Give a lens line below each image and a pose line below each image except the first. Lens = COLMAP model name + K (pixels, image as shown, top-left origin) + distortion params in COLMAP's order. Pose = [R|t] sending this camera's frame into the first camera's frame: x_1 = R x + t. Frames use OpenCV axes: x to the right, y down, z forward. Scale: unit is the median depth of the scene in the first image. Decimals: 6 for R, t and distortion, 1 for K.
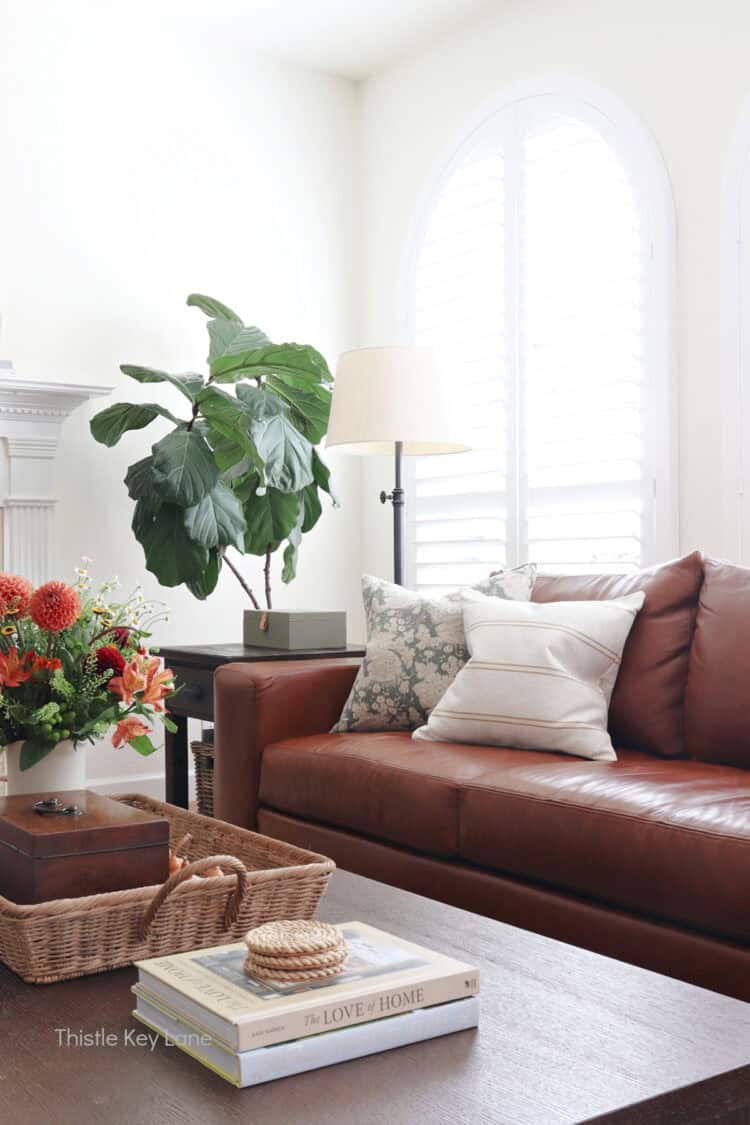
lens RADIAL K [[1322.0, 0, 375.0], [0, 1322.0, 562.5], [0, 0, 1]] dist [-0.014194, -0.005475]
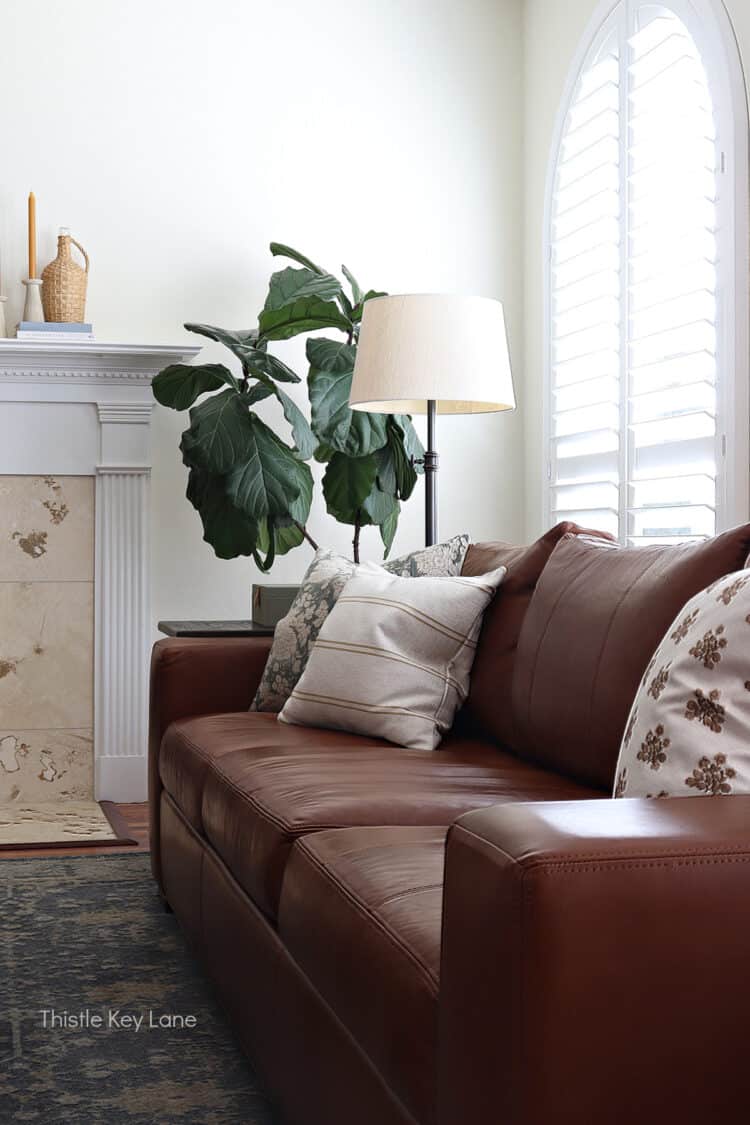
lens RADIAL K [[1626.4, 0, 375.0], [0, 1626.4, 562.5], [0, 0, 1]] dist [-0.015285, -0.016299]
pose [[0.934069, 0.010613, -0.356934, 0.360351], [-0.004619, 0.999834, 0.017642, -0.000018], [0.357062, -0.014830, 0.933963, -0.041822]]
